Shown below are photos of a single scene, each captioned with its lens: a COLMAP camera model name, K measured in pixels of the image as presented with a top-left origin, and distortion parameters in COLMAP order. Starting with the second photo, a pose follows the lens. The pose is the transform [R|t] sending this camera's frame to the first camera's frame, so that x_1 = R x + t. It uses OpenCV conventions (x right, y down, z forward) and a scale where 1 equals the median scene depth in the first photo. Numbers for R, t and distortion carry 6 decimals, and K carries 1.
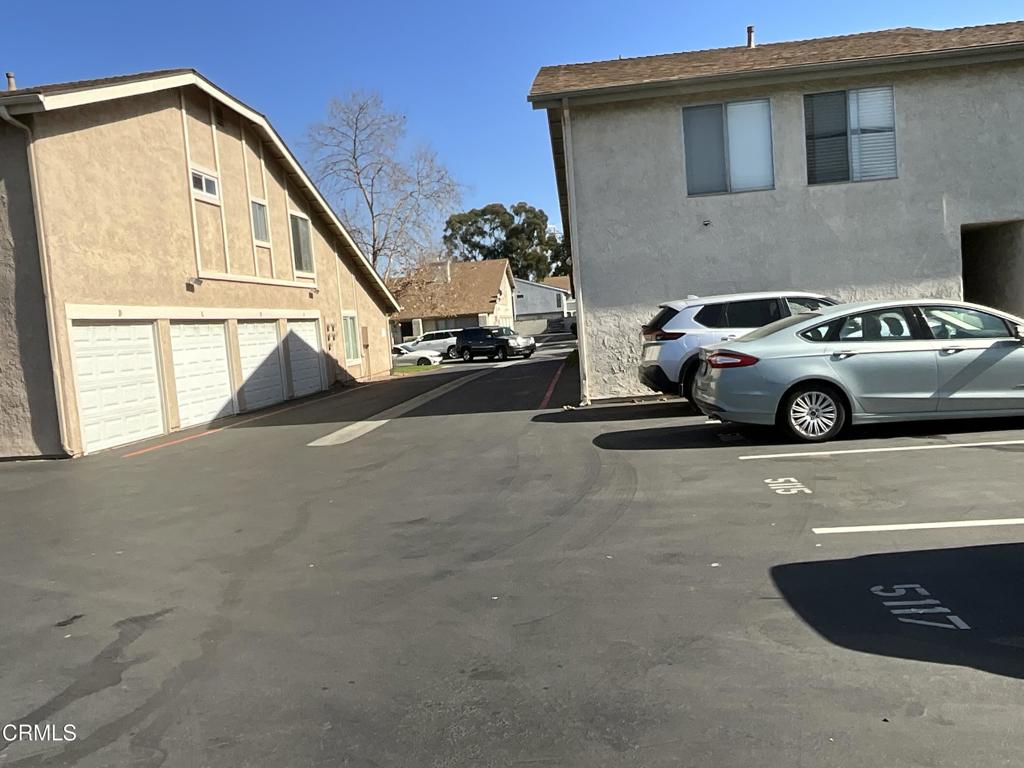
lens RADIAL K [[785.5, 0, 508.9], [0, 785.5, 384.4], [0, 0, 1]] dist [-0.010465, -0.012805]
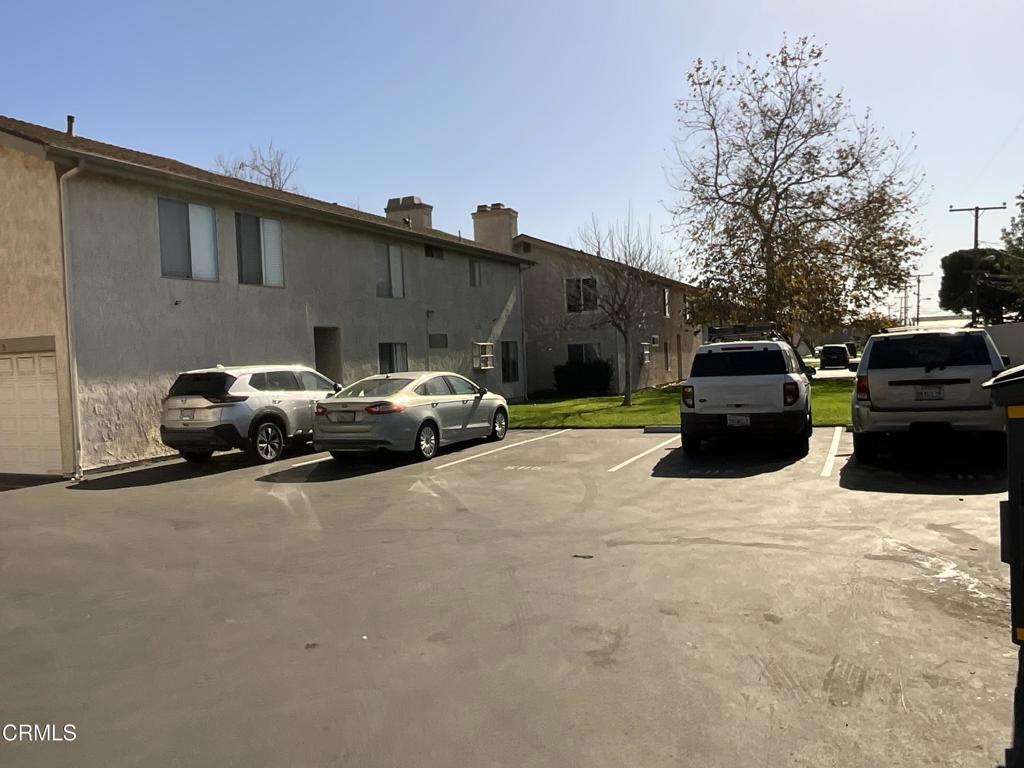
lens RADIAL K [[785.5, 0, 509.7], [0, 785.5, 386.2], [0, 0, 1]] dist [-0.010465, -0.012805]
pose [[0.317865, 0.028485, 0.947708, -0.667581], [0.092491, 0.993850, -0.060894, 0.024873], [-0.943614, 0.107010, 0.313276, 0.222142]]
